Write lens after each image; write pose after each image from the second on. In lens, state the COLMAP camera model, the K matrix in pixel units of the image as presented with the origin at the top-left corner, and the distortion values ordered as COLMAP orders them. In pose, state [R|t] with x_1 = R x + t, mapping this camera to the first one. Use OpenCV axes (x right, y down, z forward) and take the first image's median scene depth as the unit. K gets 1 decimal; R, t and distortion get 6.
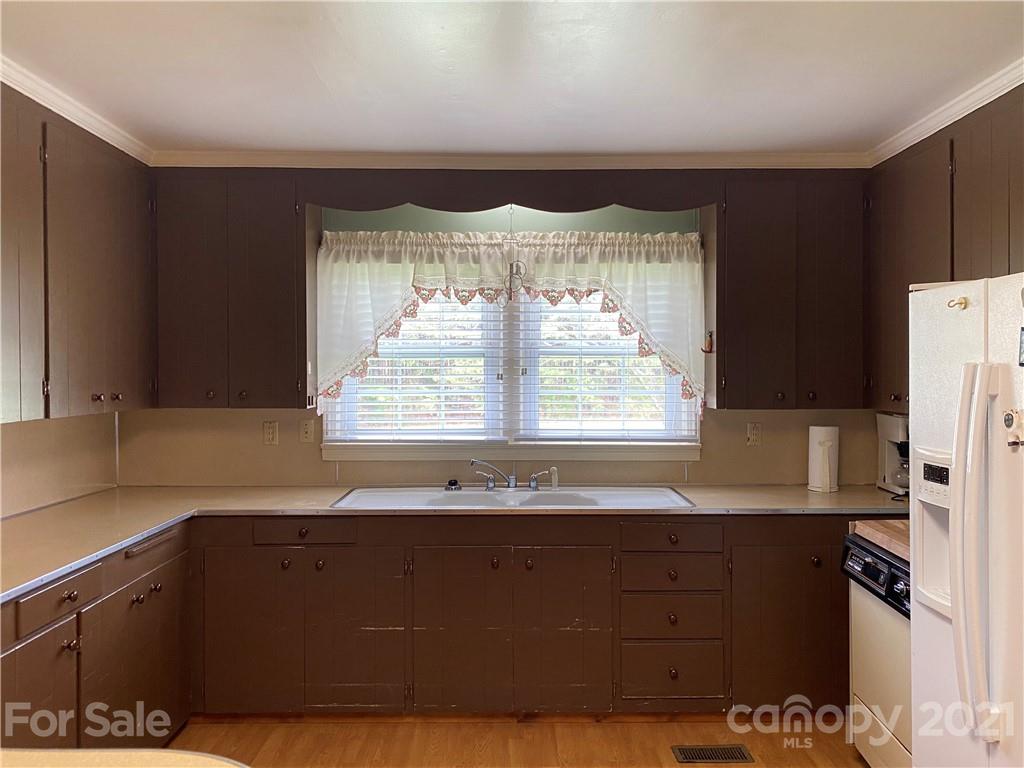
lens RADIAL K [[762.5, 0, 512.0], [0, 762.5, 384.0], [0, 0, 1]] dist [0.213212, -0.479869]
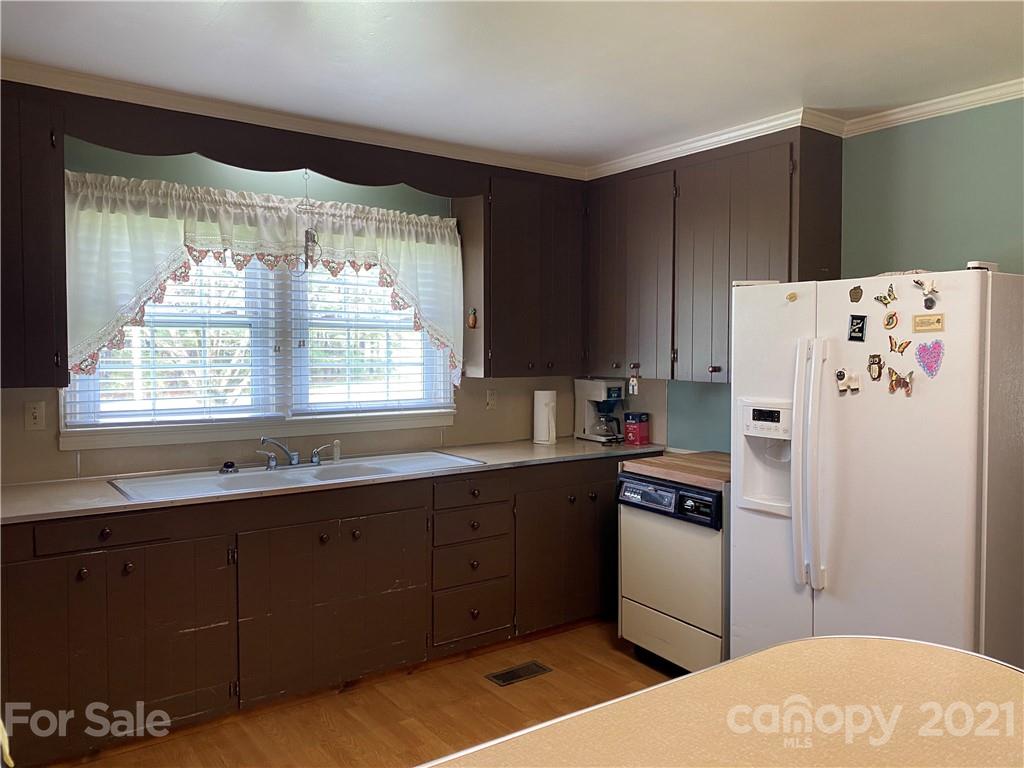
lens RADIAL K [[777.5, 0, 513.9], [0, 777.5, 374.5], [0, 0, 1]] dist [0.181462, -0.320093]
pose [[0.823710, -0.017462, 0.566742, -0.331354], [0.005805, 0.999733, 0.022365, 0.002033], [-0.566981, -0.015133, 0.823592, 0.031980]]
